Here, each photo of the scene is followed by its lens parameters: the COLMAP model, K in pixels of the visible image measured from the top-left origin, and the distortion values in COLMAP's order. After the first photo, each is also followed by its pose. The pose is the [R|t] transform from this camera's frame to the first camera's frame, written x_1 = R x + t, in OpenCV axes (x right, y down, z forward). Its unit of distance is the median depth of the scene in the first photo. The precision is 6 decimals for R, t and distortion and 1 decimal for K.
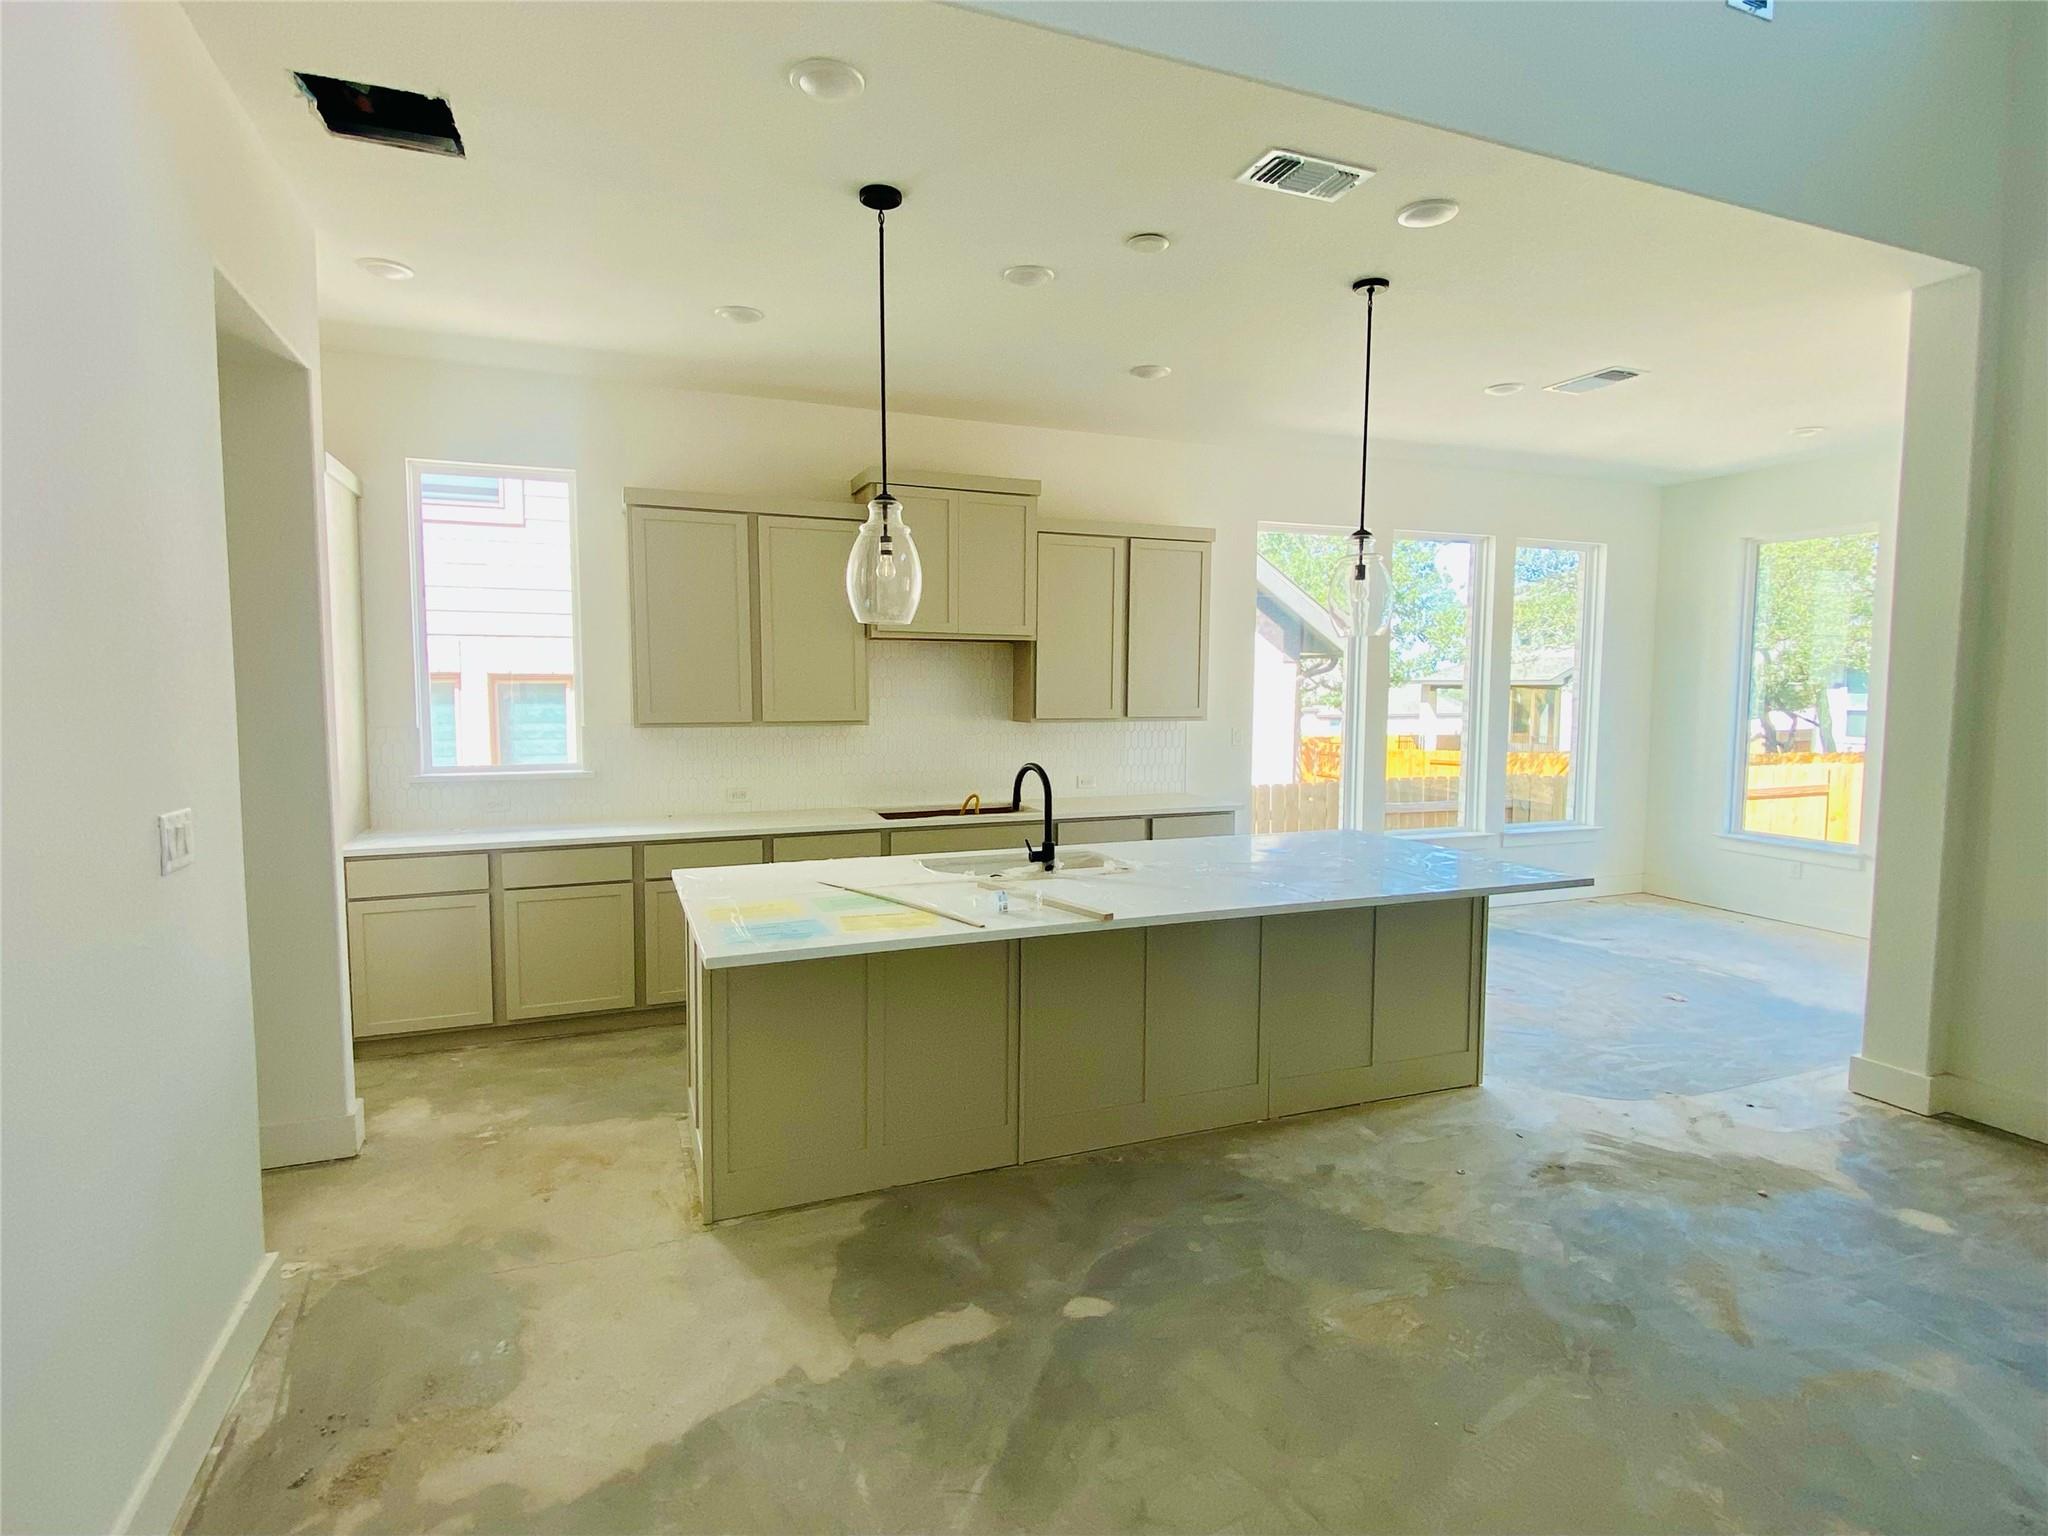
lens RADIAL K [[1058.8, 0, 1027.0], [0, 1058.8, 760.6], [0, 0, 1]] dist [0.019455, -0.005298]
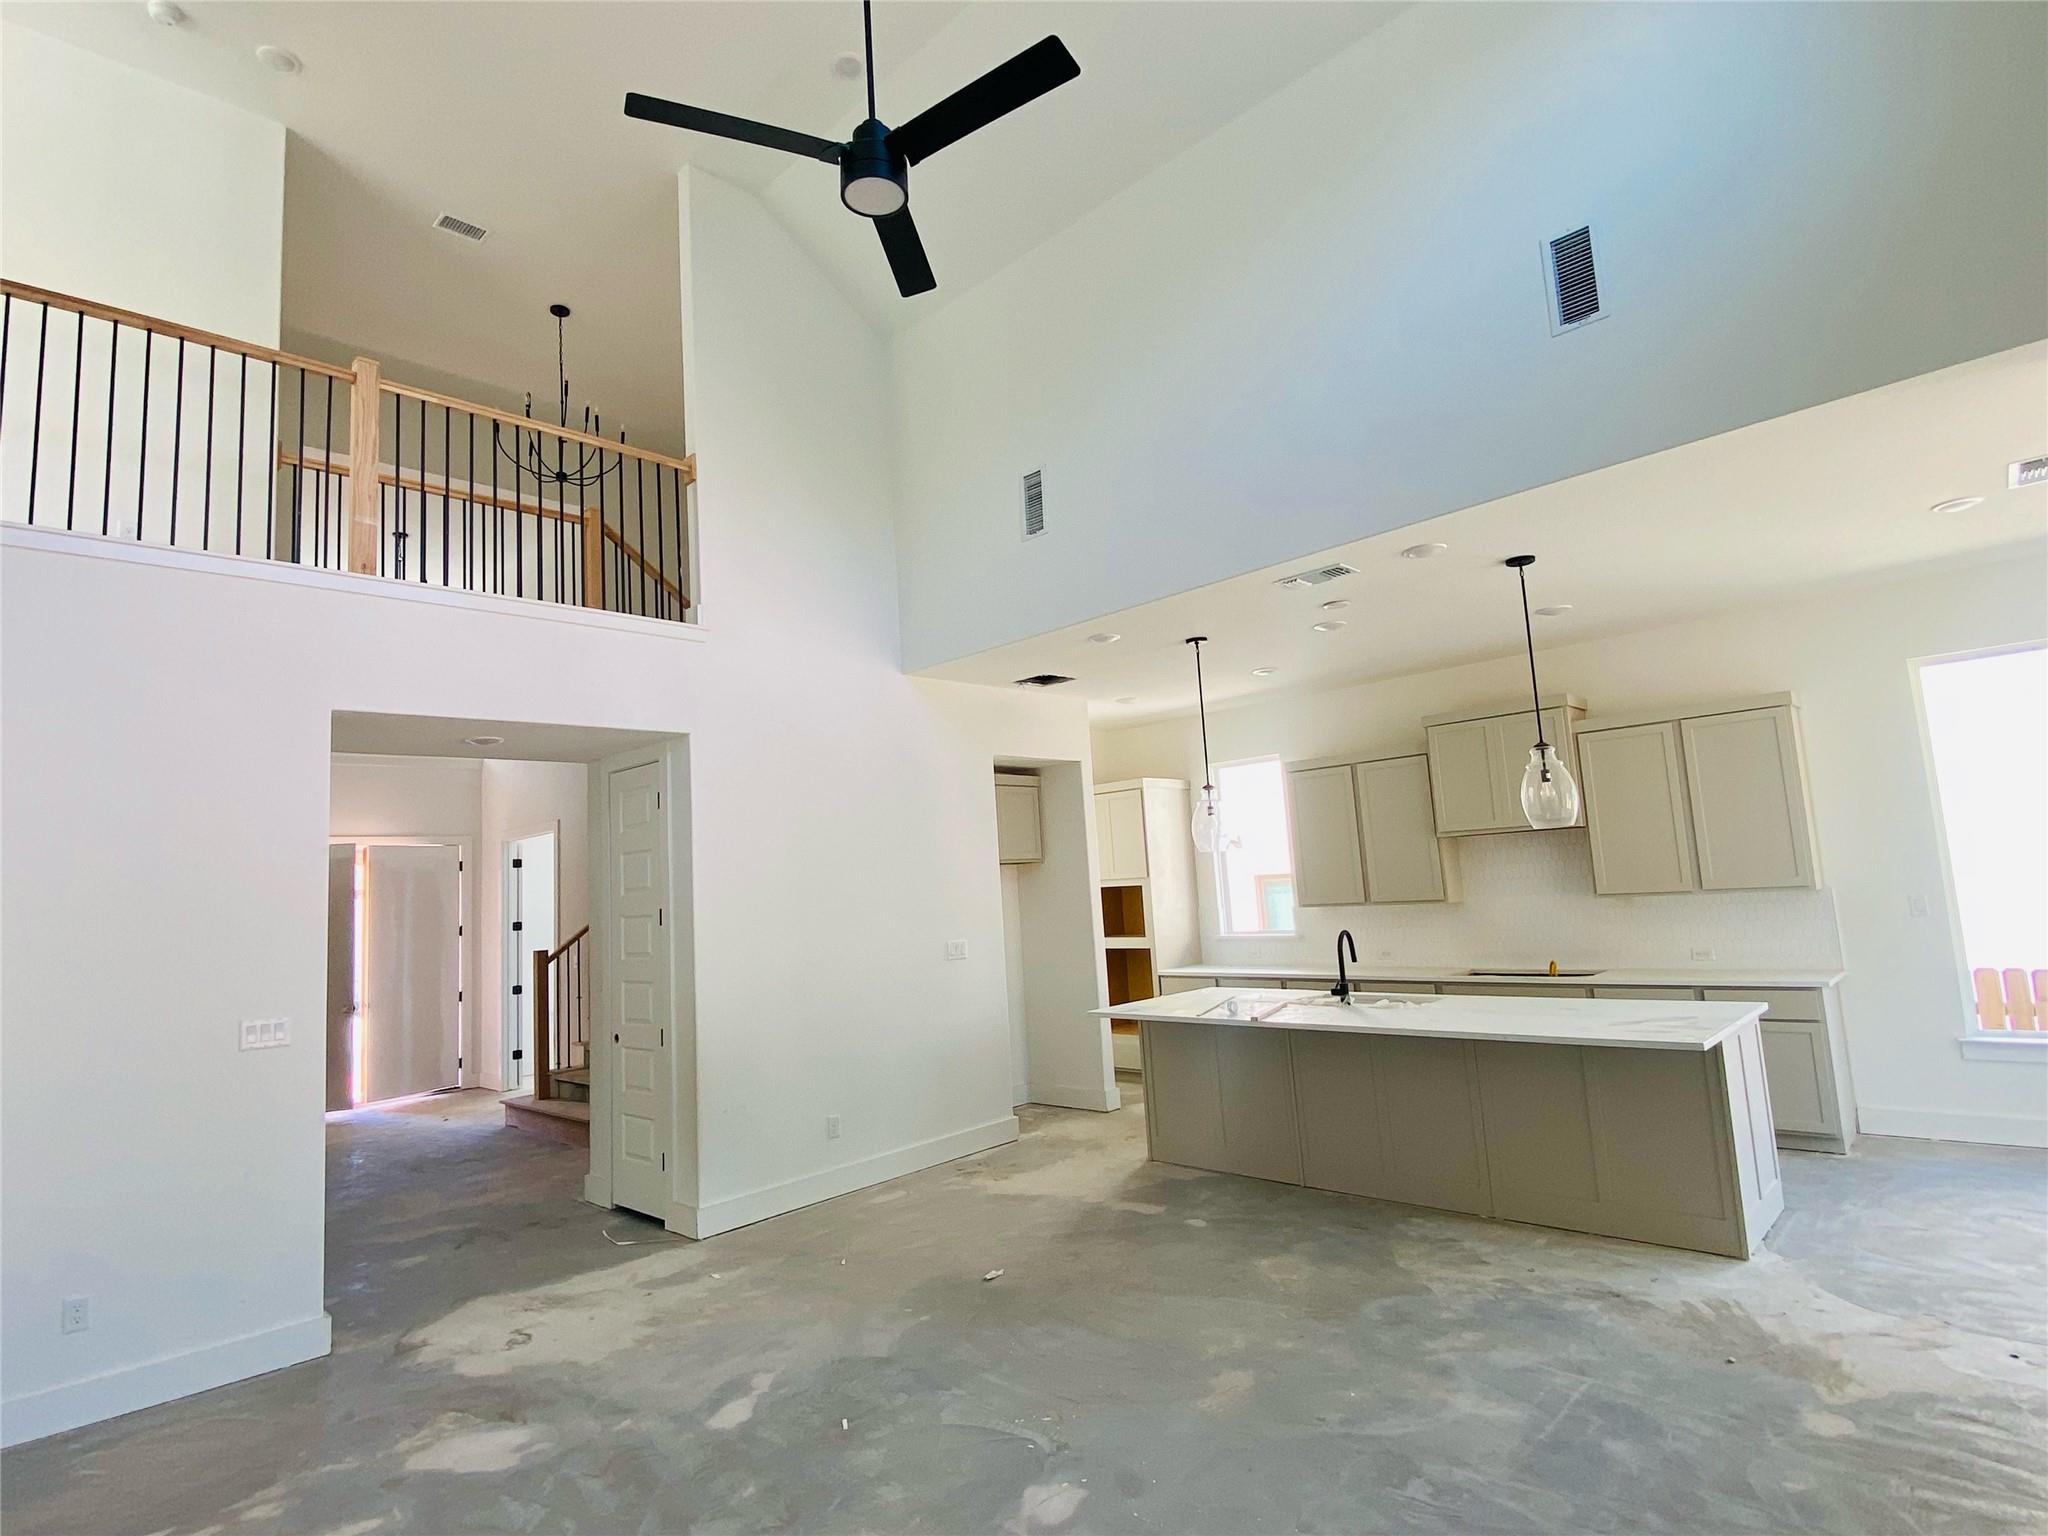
lens RADIAL K [[1058.8, 0, 1023.5], [0, 1058.8, 770.5], [0, 0, 1]] dist [0.019455, -0.005298]
pose [[0.387098, -0.139898, -0.911364, 1.403414], [-0.024092, 0.986550, -0.161672, 0.049604], [0.921724, 0.084539, 0.378521, -0.006765]]
